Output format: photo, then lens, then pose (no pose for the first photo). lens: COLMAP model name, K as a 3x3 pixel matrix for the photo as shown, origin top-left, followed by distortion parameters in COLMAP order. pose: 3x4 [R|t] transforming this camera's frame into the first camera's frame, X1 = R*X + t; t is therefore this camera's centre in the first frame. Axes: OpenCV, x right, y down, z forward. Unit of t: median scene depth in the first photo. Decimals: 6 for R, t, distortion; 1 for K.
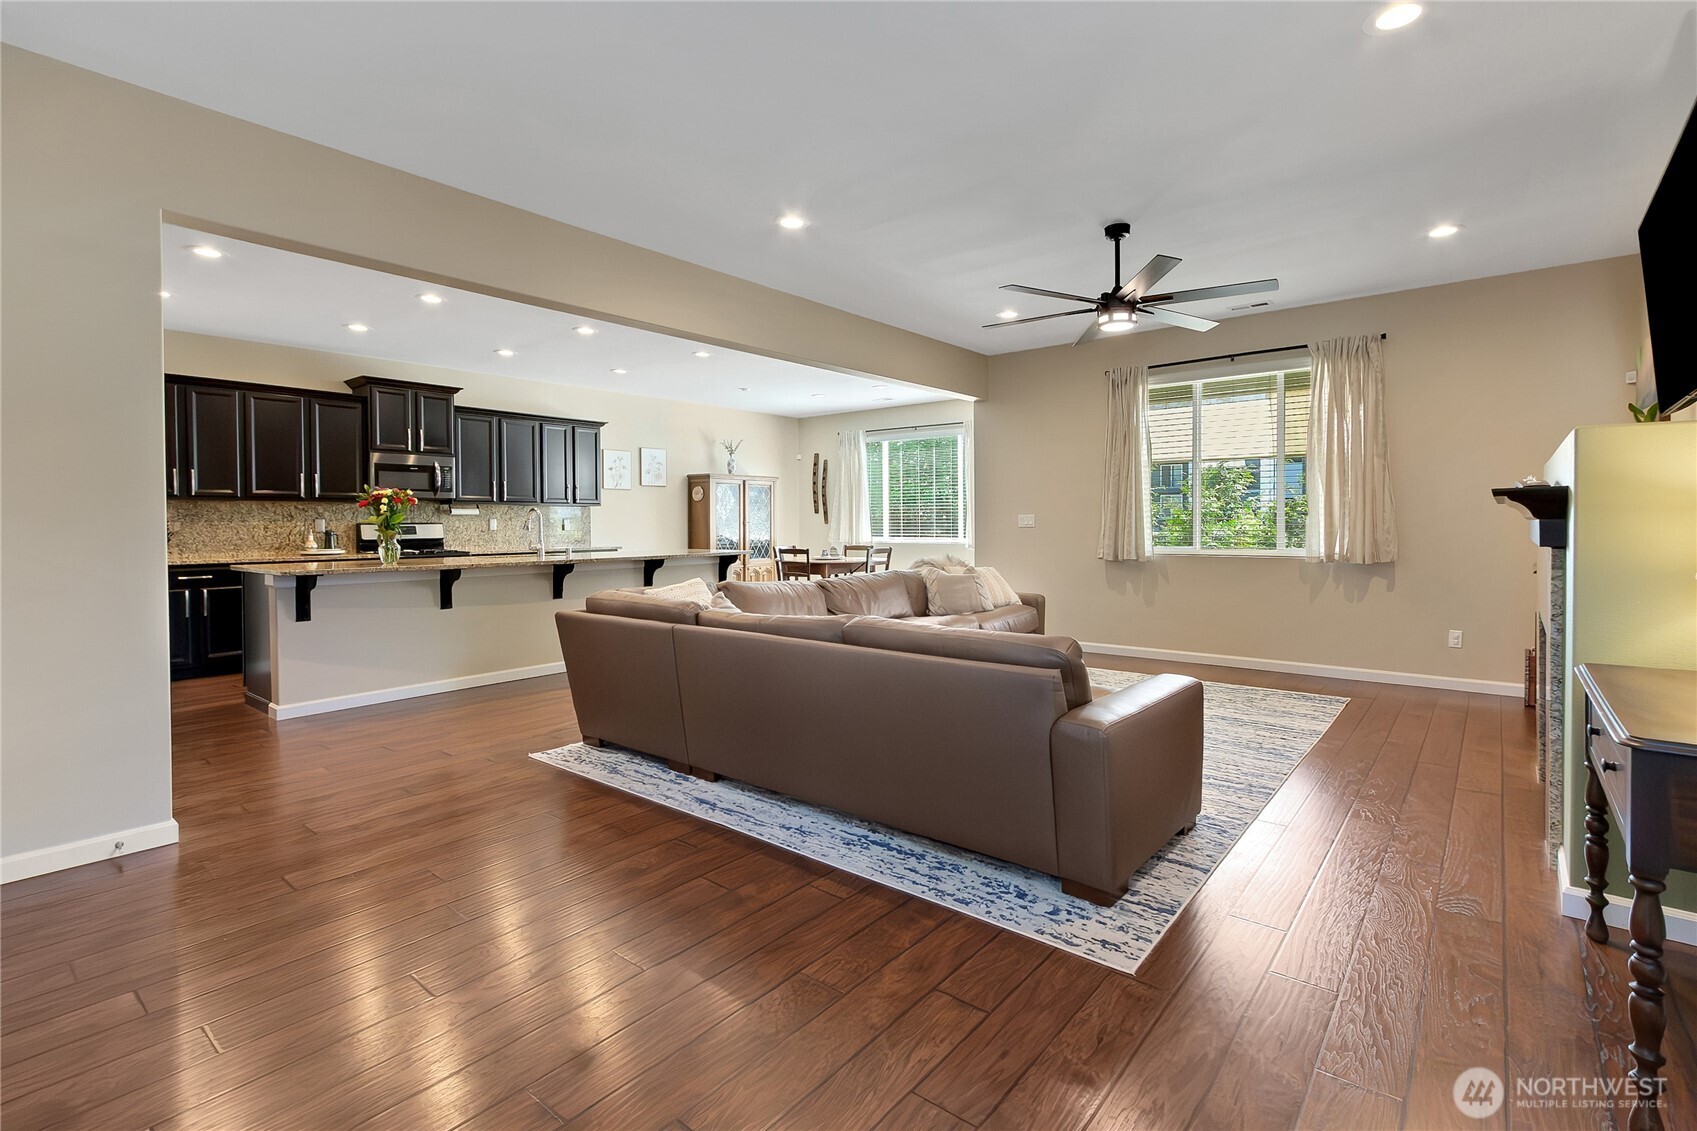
lens RADIAL K [[809.6, 0, 804.9], [0, 809.6, 532.7], [0, 0, 1]] dist [0.000491, -0.000016]
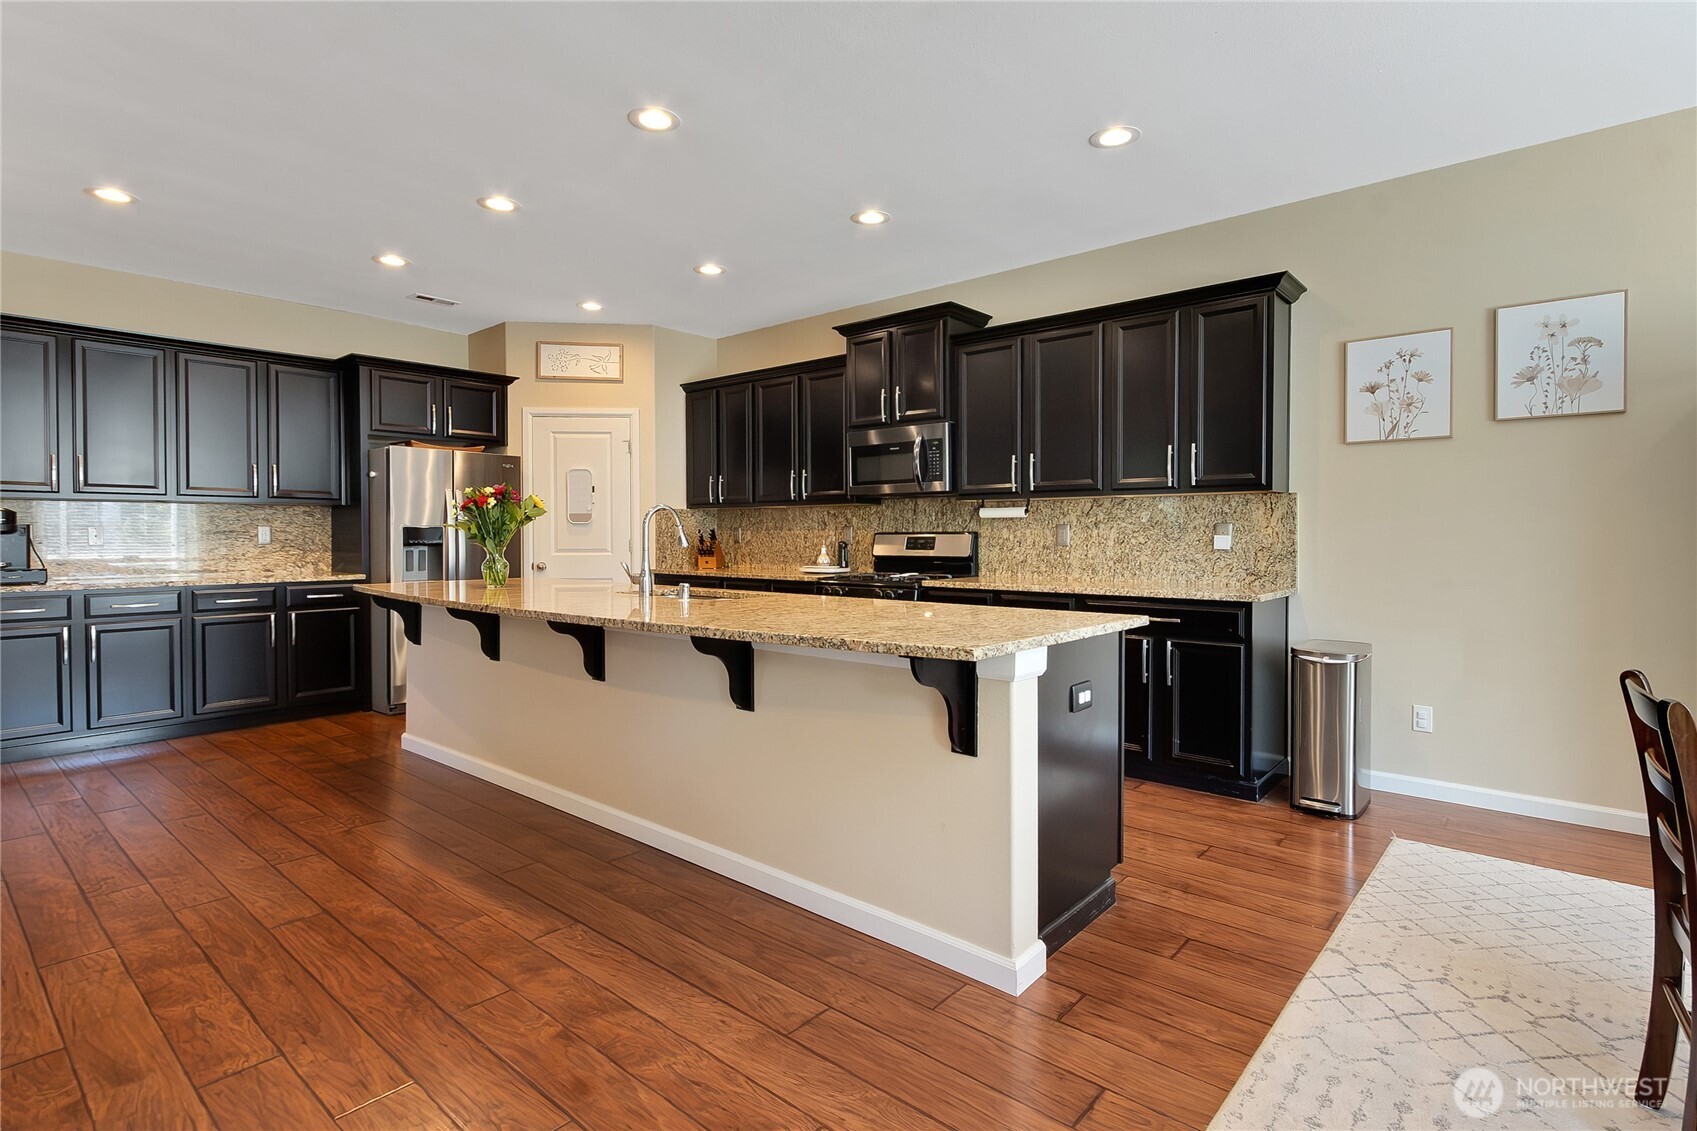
lens RADIAL K [[832.5, 0, 849.6], [0, 832.5, 543.9], [0, 0, 1]] dist [-0.000470, -0.000224]
pose [[-0.001064, 0.018433, -0.999830, 0.228314], [-0.009918, 0.999781, 0.018442, -0.017751], [0.999950, 0.009936, -0.000881, 1.156422]]
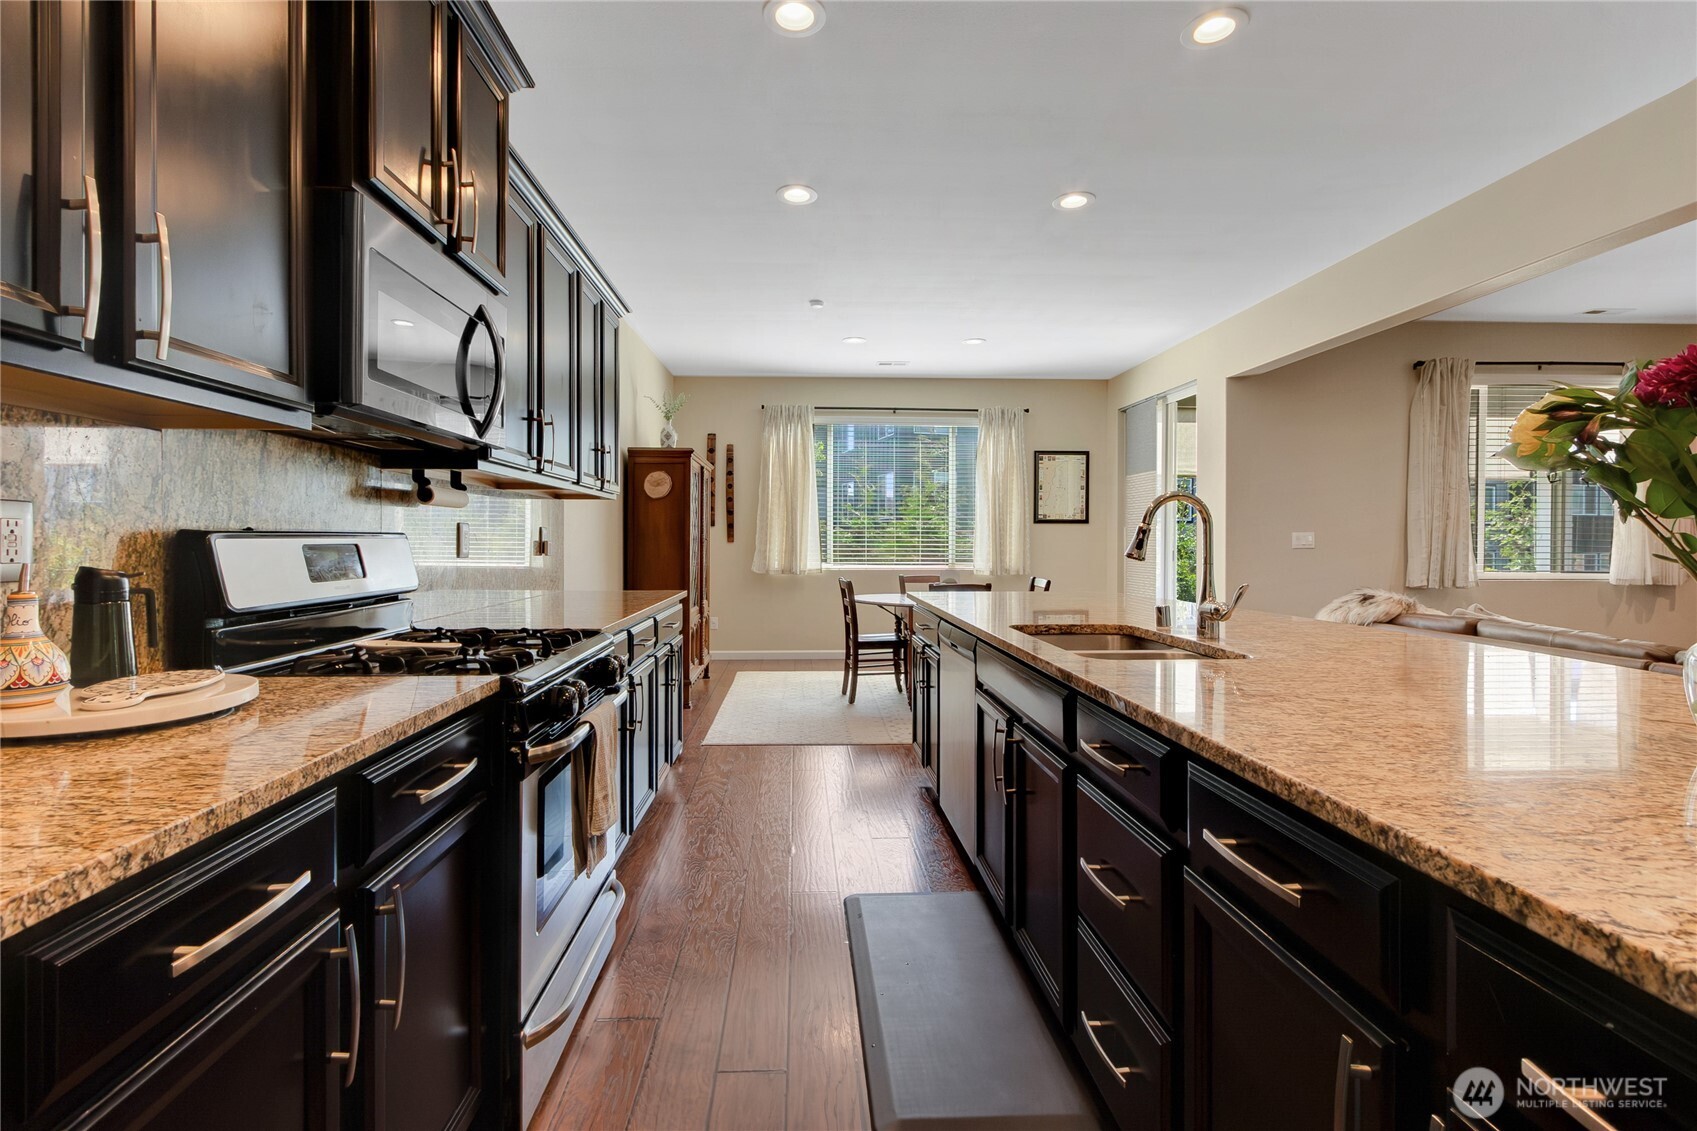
lens RADIAL K [[812.0, 0, 840.0], [0, 812.0, 546.8], [0, 0, 1]] dist [0.000458, 0.000001]
pose [[0.721612, 0.001254, 0.692297, -0.682154], [0.003869, 0.999975, -0.005844, -0.006718], [-0.692287, 0.006896, 0.721589, 0.877882]]
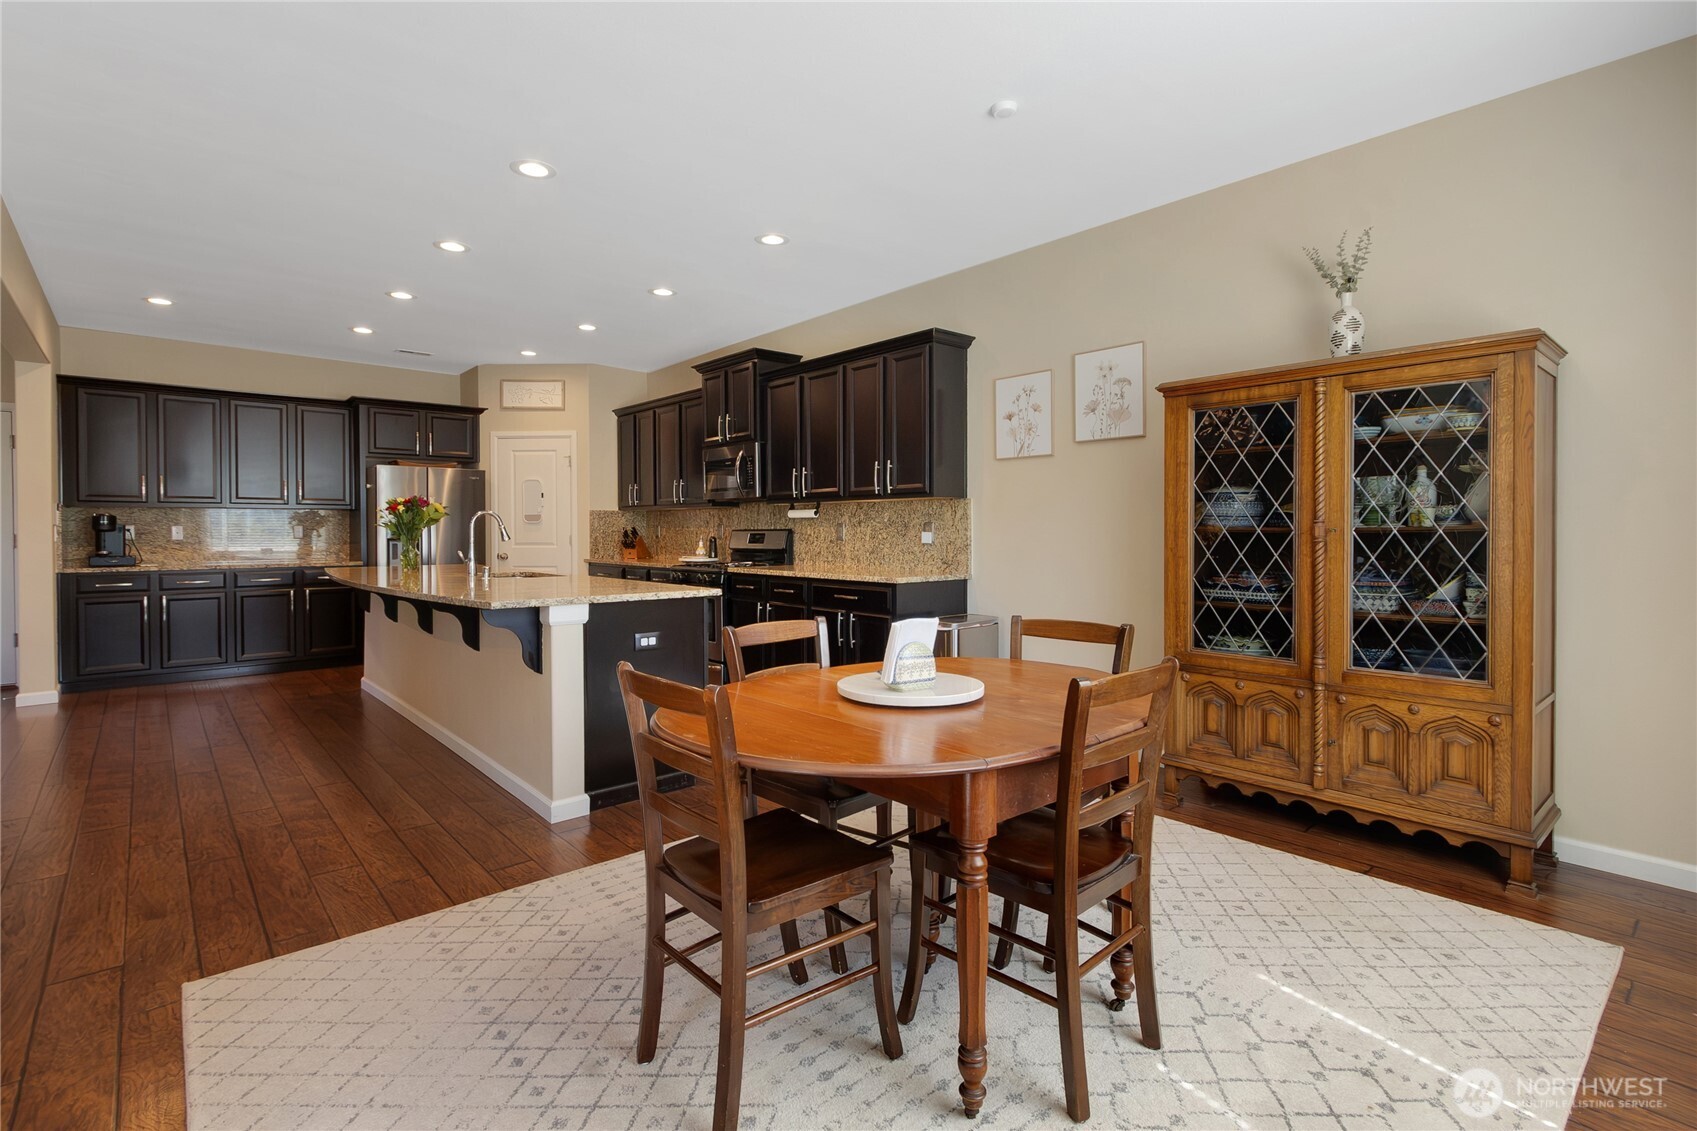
lens RADIAL K [[818.2, 0, 851.6], [0, 818.2, 529.4], [0, 0, 1]] dist [0.001607, 0.000311]
pose [[-0.146561, 0.007157, -0.989176, 0.386203], [-0.007625, 0.999936, 0.008365, -0.024176], [0.989172, 0.008769, -0.146497, 1.493687]]
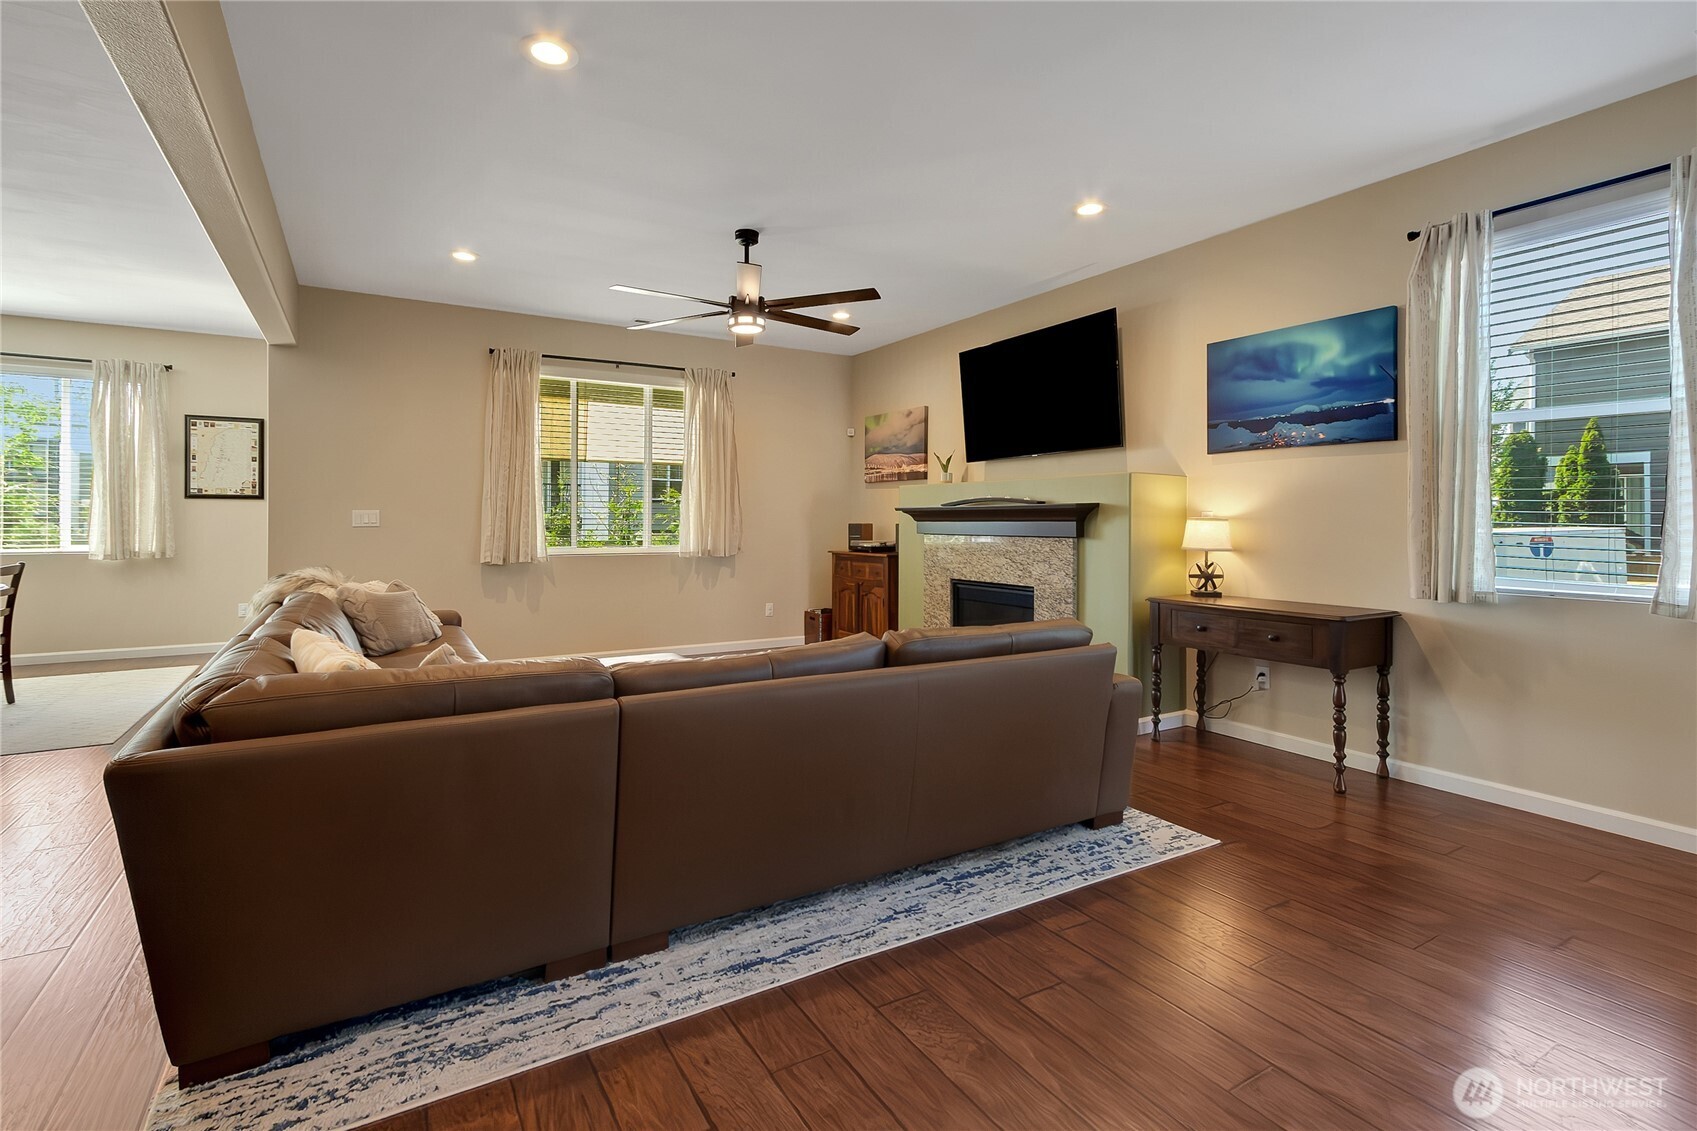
lens RADIAL K [[809.4, 0, 867.6], [0, 809.4, 519.2], [0, 0, 1]] dist [0.004408, 0.000220]
pose [[0.285904, 0.010114, 0.958205, -0.373720], [0.007600, 0.999889, -0.012821, -0.000588], [-0.958228, 0.010948, 0.285795, 0.391686]]
